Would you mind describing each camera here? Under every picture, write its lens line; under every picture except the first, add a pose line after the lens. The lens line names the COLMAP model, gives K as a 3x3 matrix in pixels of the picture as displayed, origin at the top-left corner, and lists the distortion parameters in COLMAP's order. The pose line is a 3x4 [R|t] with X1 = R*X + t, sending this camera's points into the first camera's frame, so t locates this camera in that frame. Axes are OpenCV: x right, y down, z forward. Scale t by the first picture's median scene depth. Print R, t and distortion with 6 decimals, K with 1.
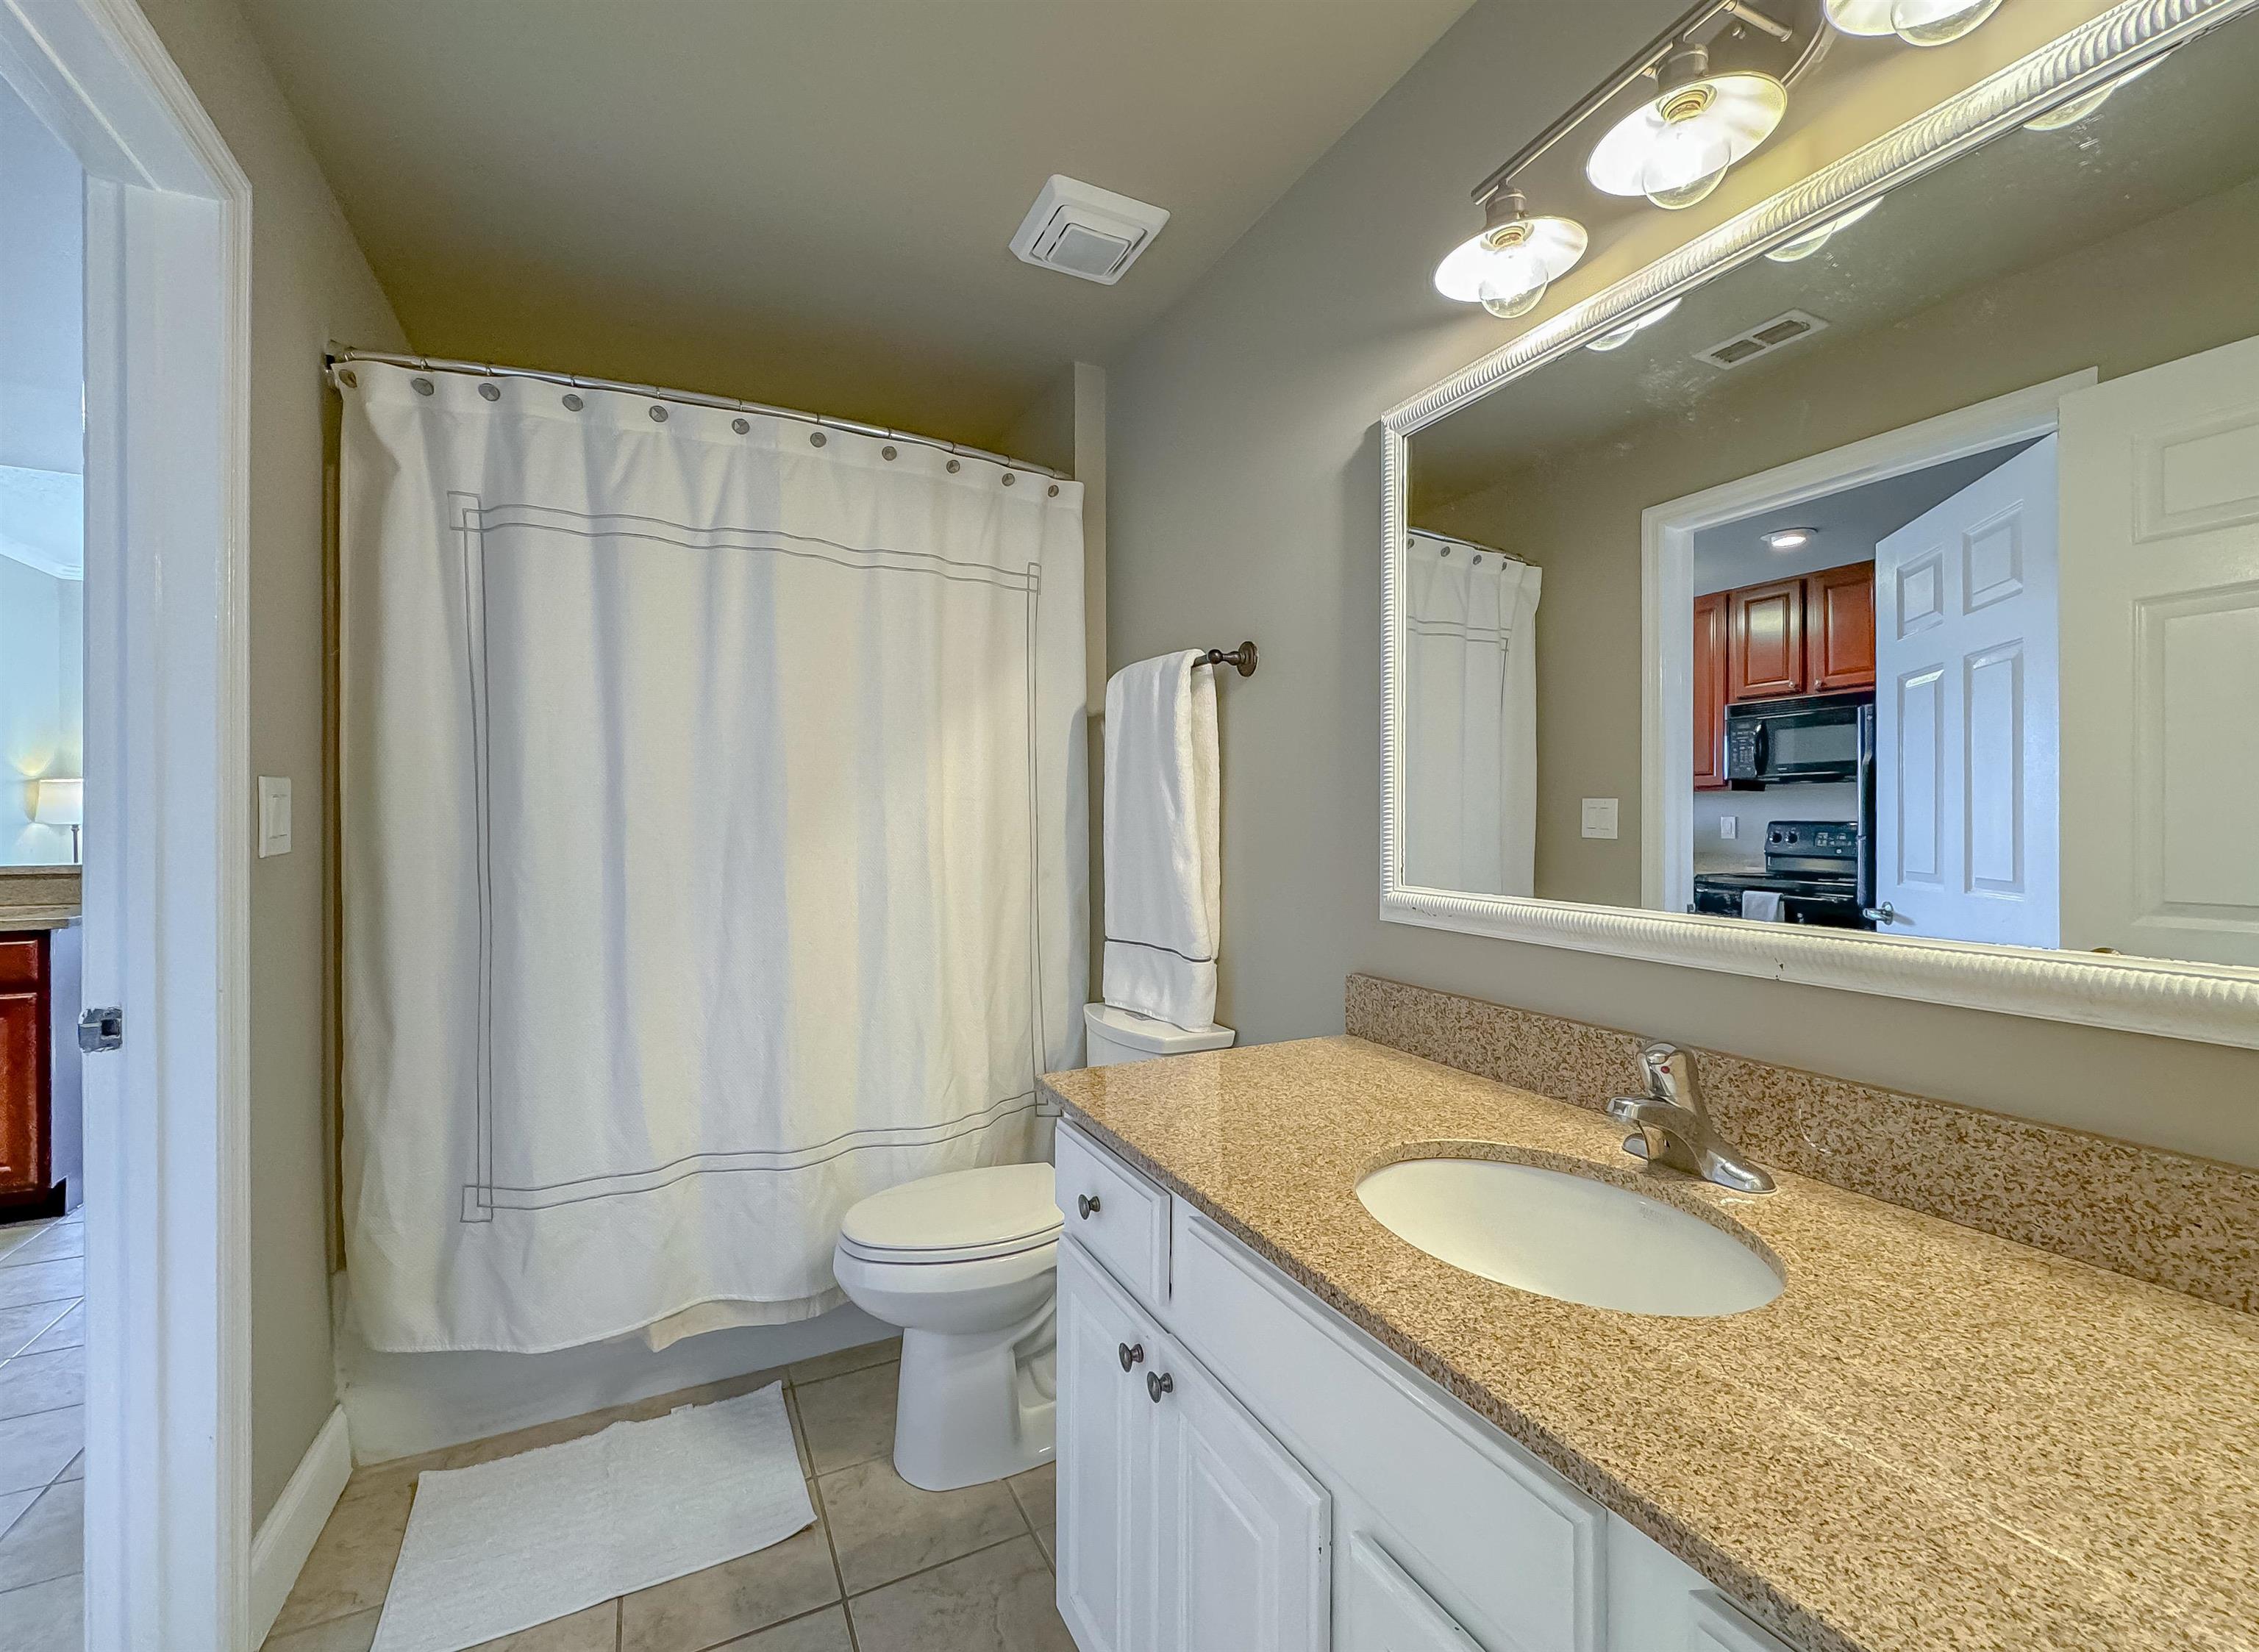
lens RADIAL K [[960.5, 0, 1164.7], [0, 960.5, 815.5], [0, 0, 1]] dist [-0.002644, 0.000125]
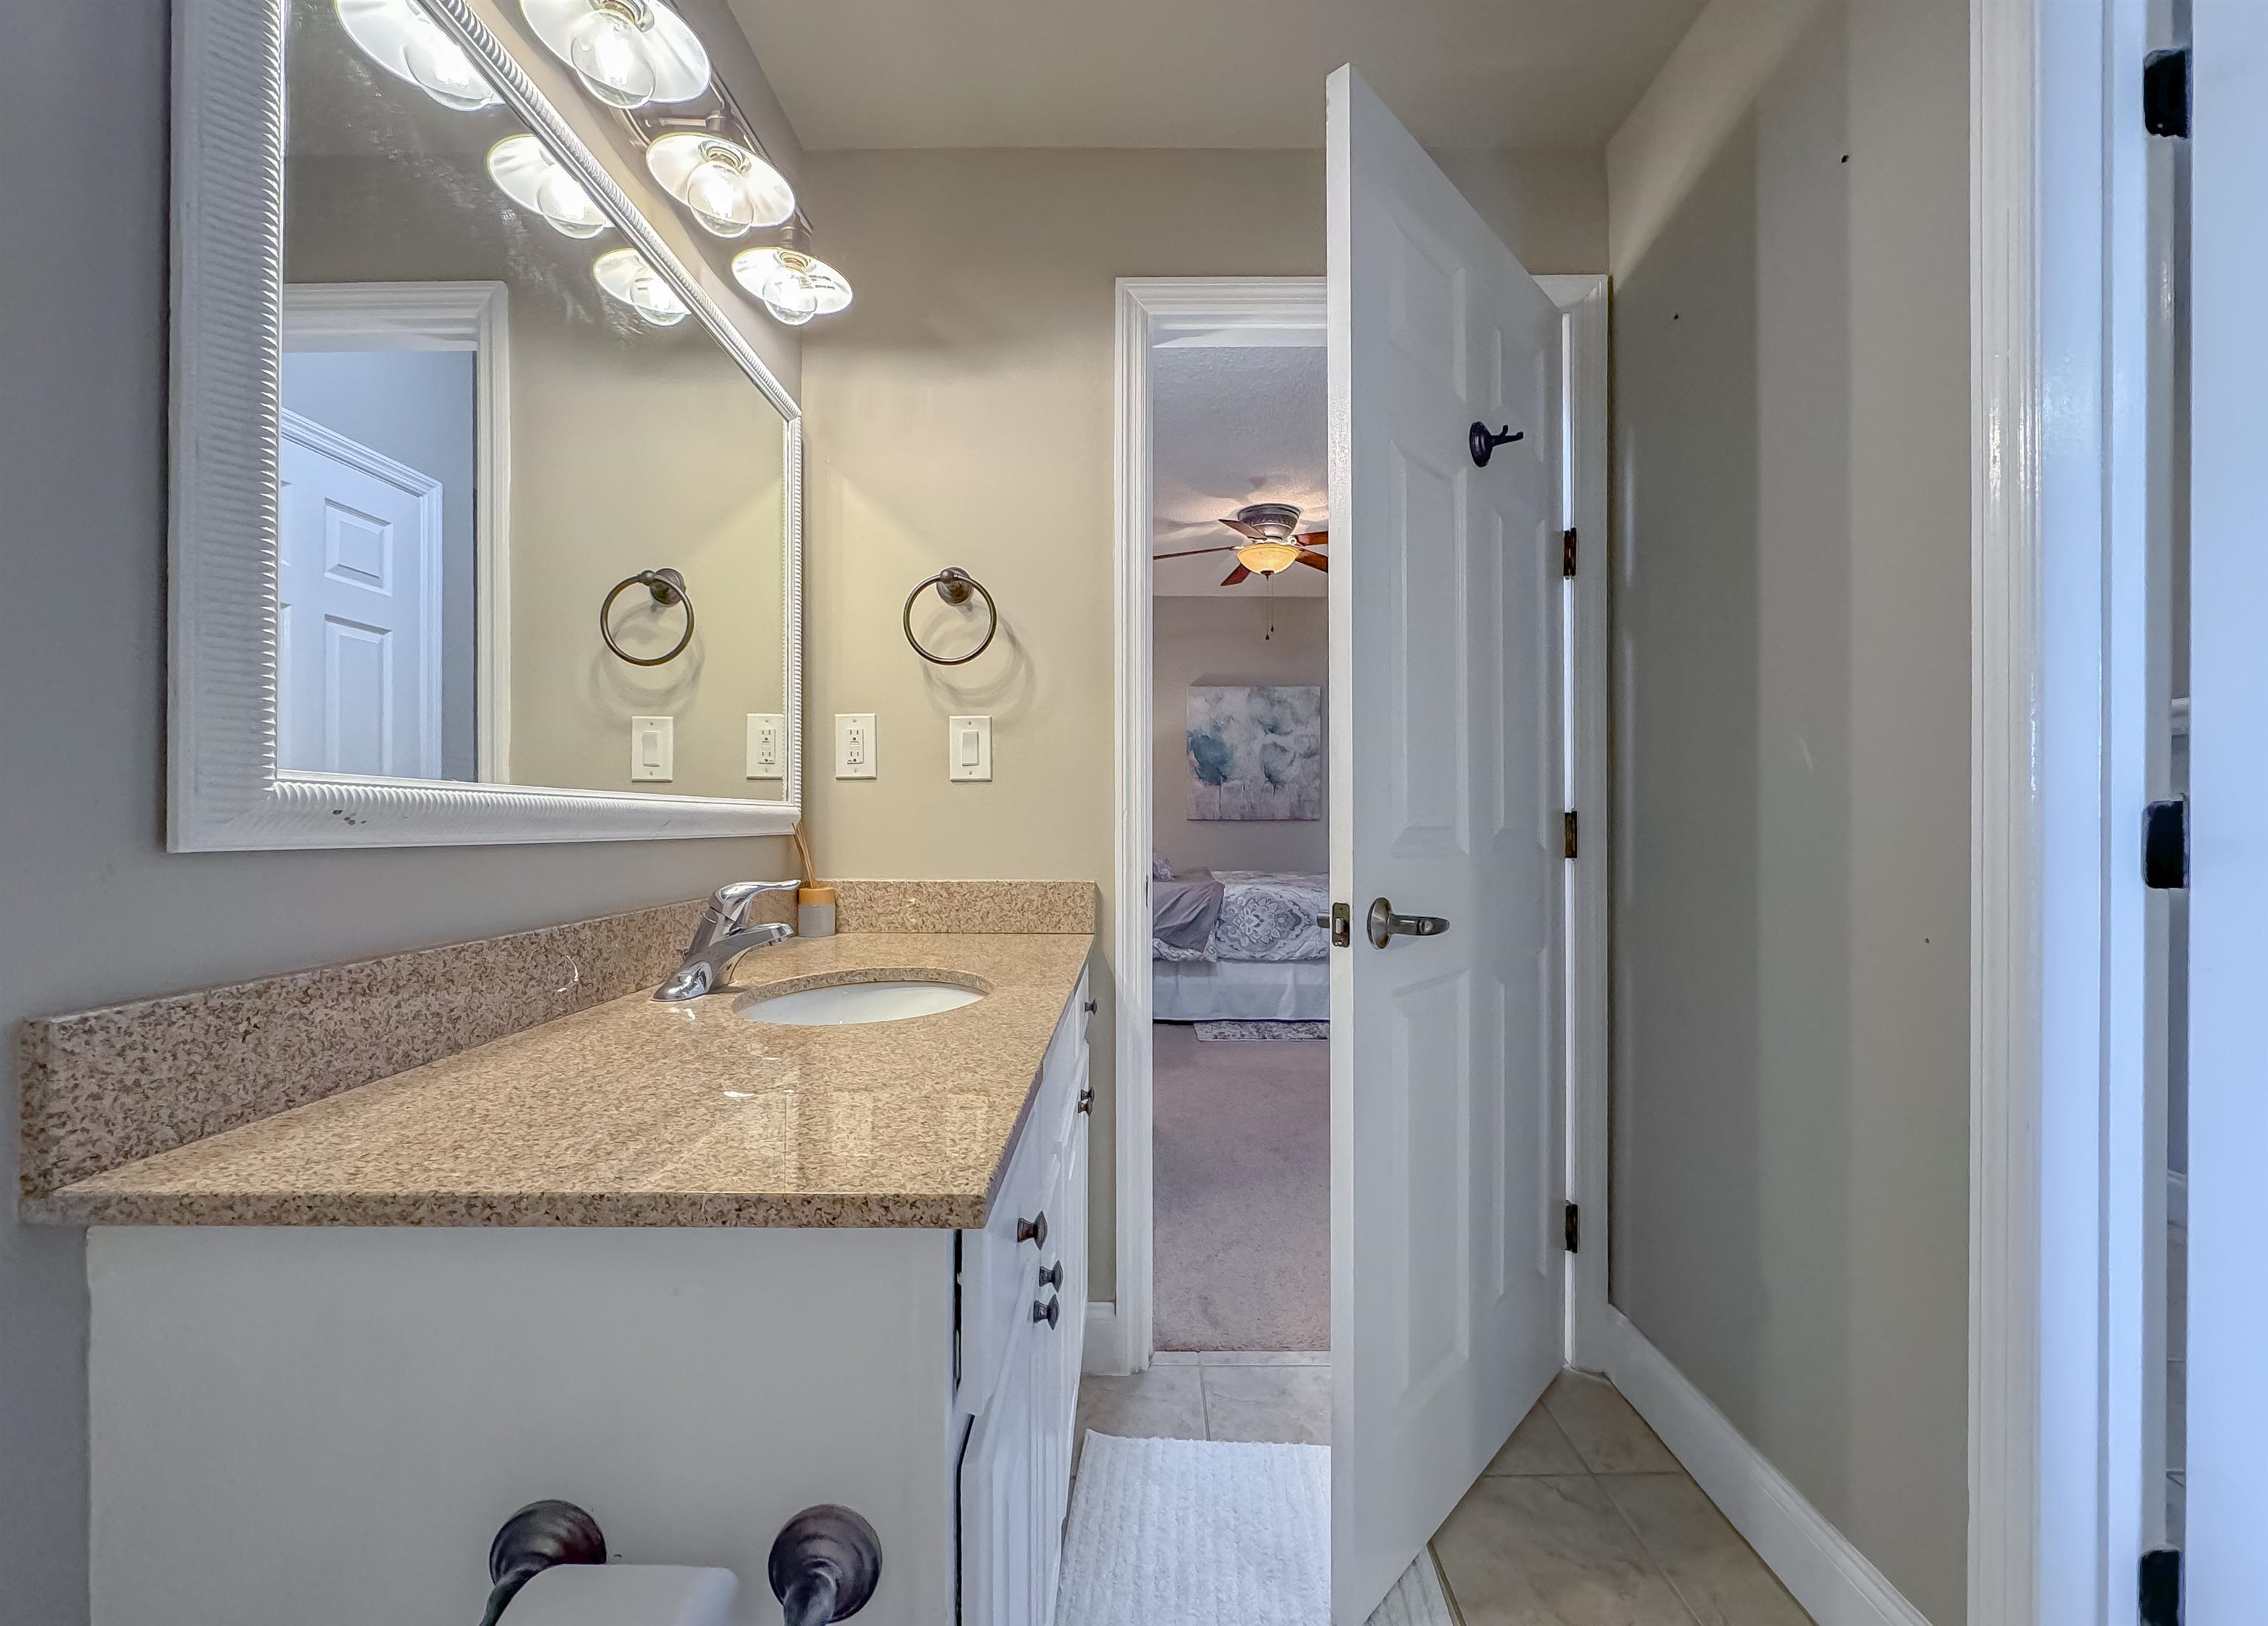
lens RADIAL K [[919.6, 0, 1134.0], [0, 919.6, 813.0], [0, 0, 1]] dist [0.001424, 0.000220]
pose [[-0.877051, 0.001299, 0.480395, -0.349717], [-0.002471, 0.999971, -0.007216, 0.096715], [-0.480390, -0.007516, -0.877023, 1.193911]]
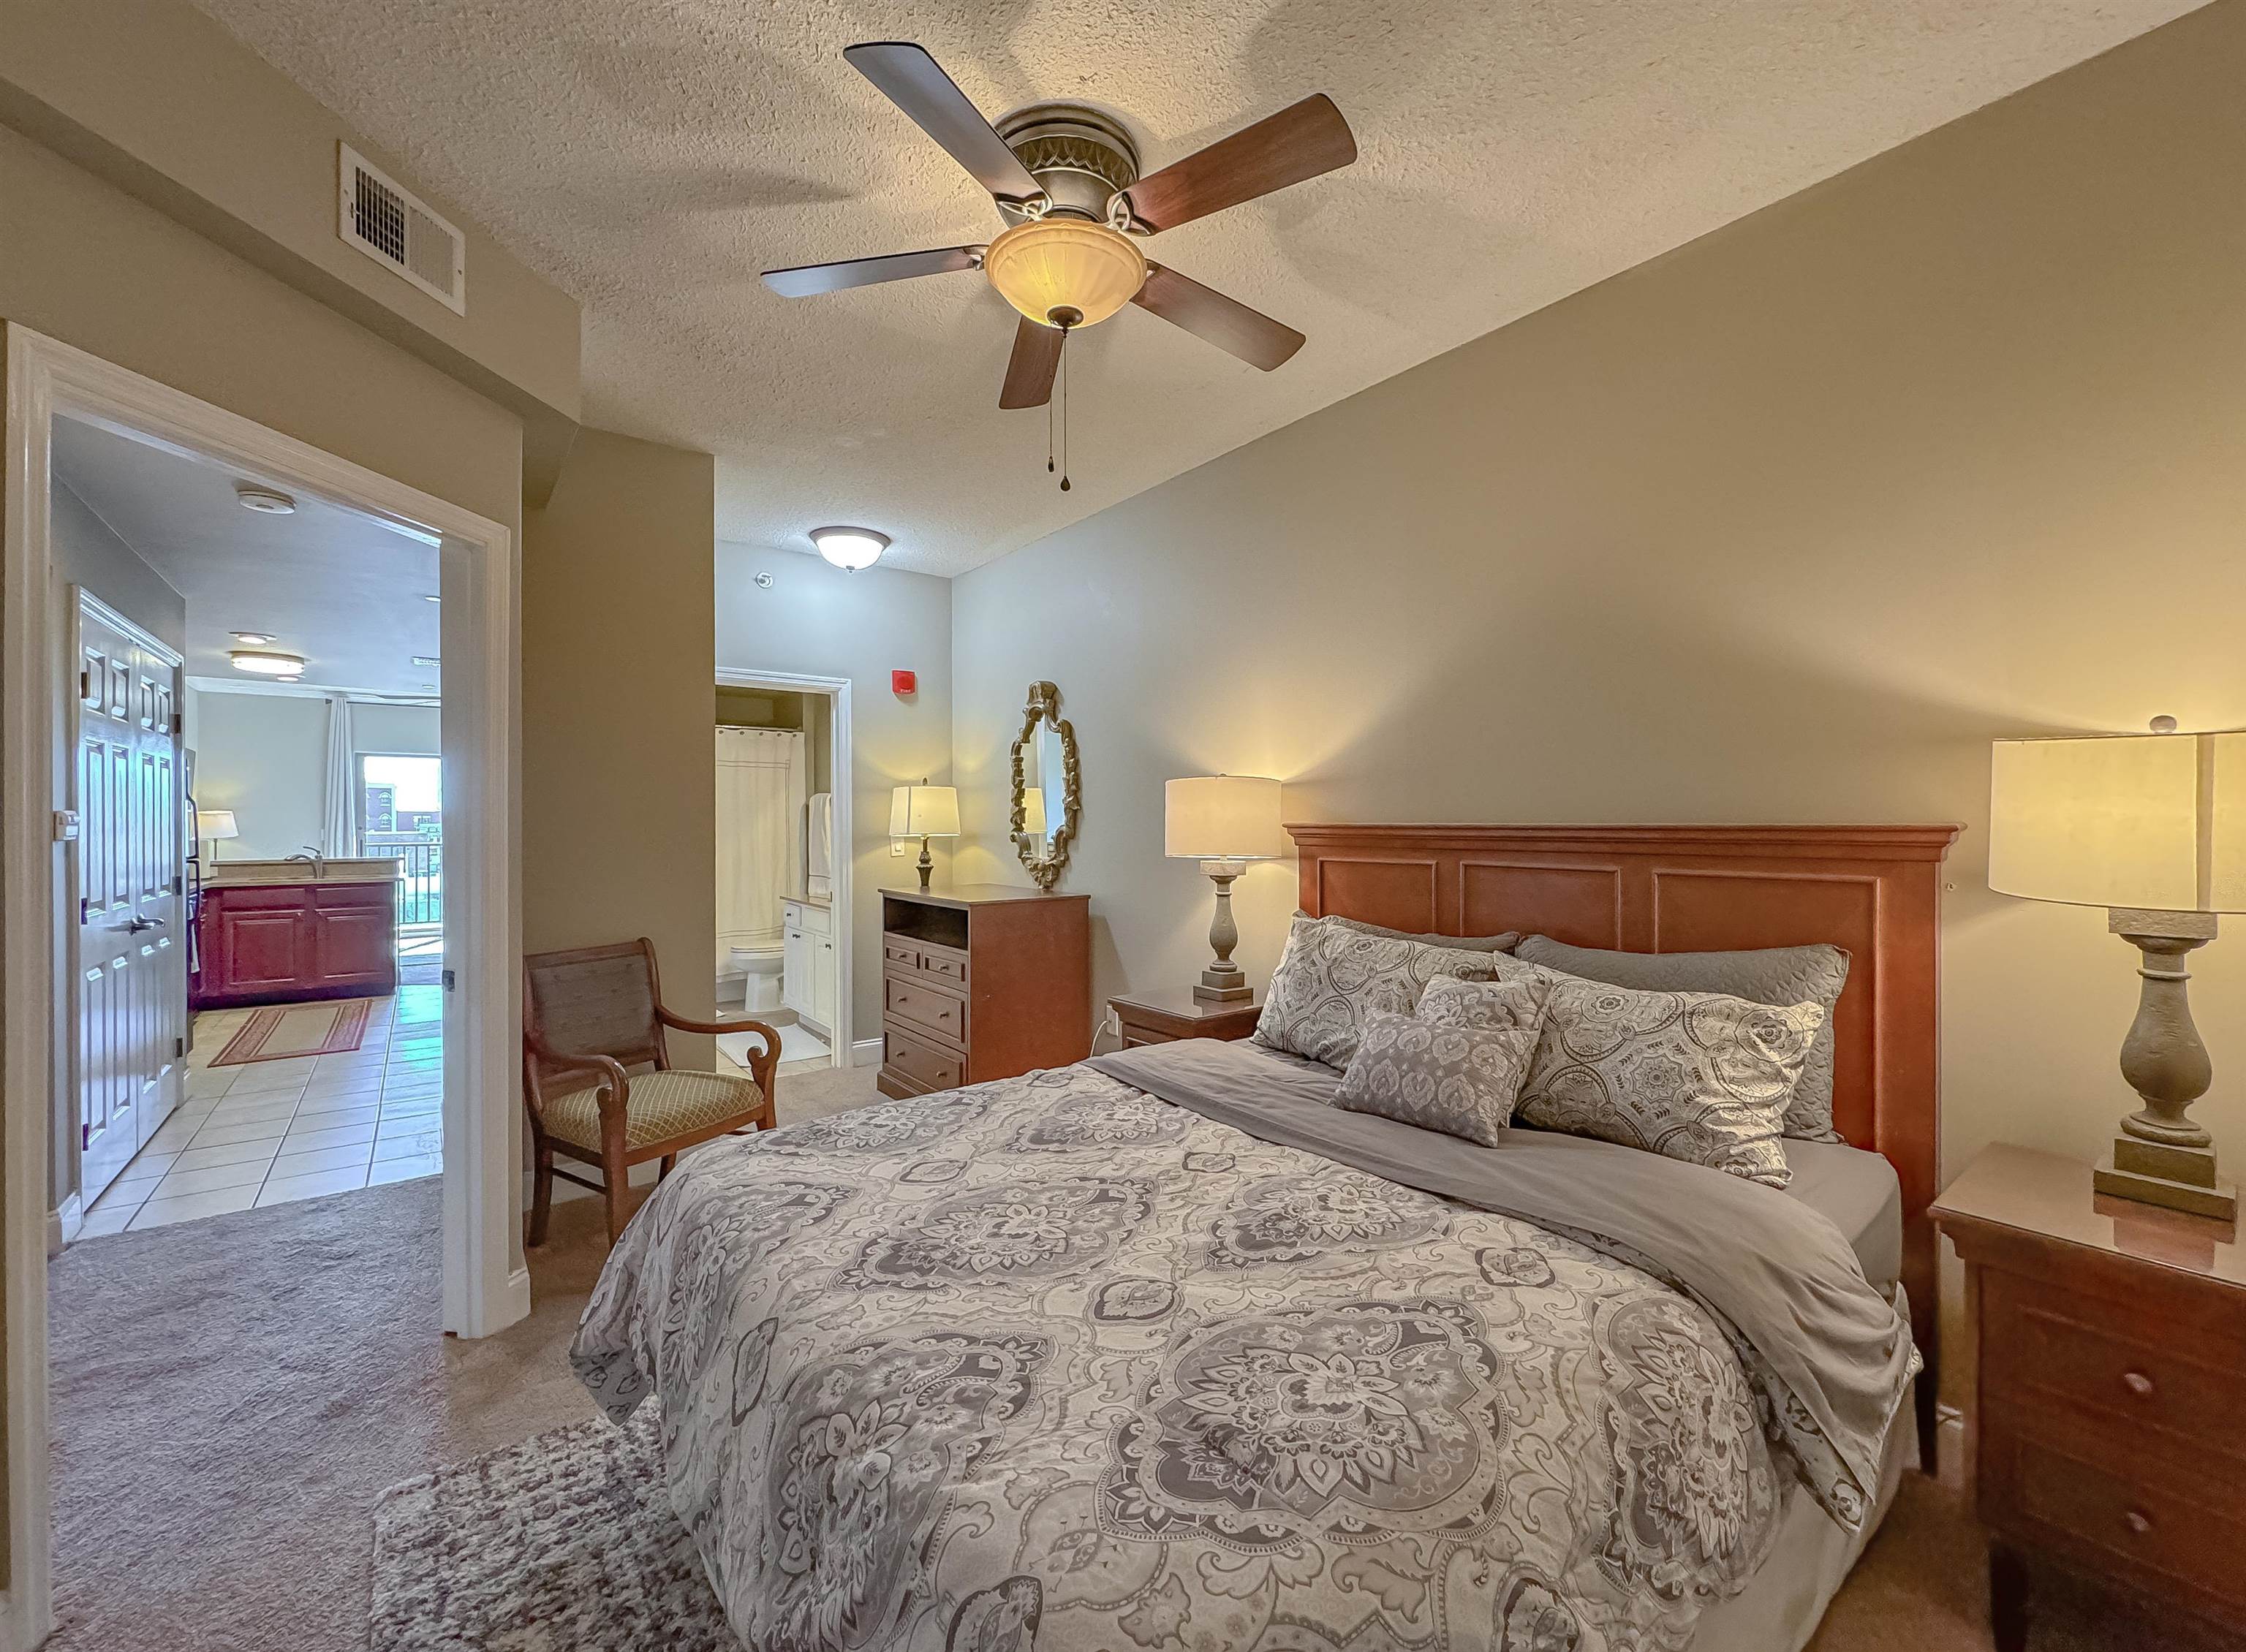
lens RADIAL K [[907.8, 0, 1123.0], [0, 907.8, 826.0], [0, 0, 1]] dist [0.000994, 0.000144]
pose [[0.986674, -0.002120, 0.162694, 0.694971], [0.001728, 0.999995, 0.002546, -0.069569], [-0.162698, -0.002231, 0.986673, -3.180871]]
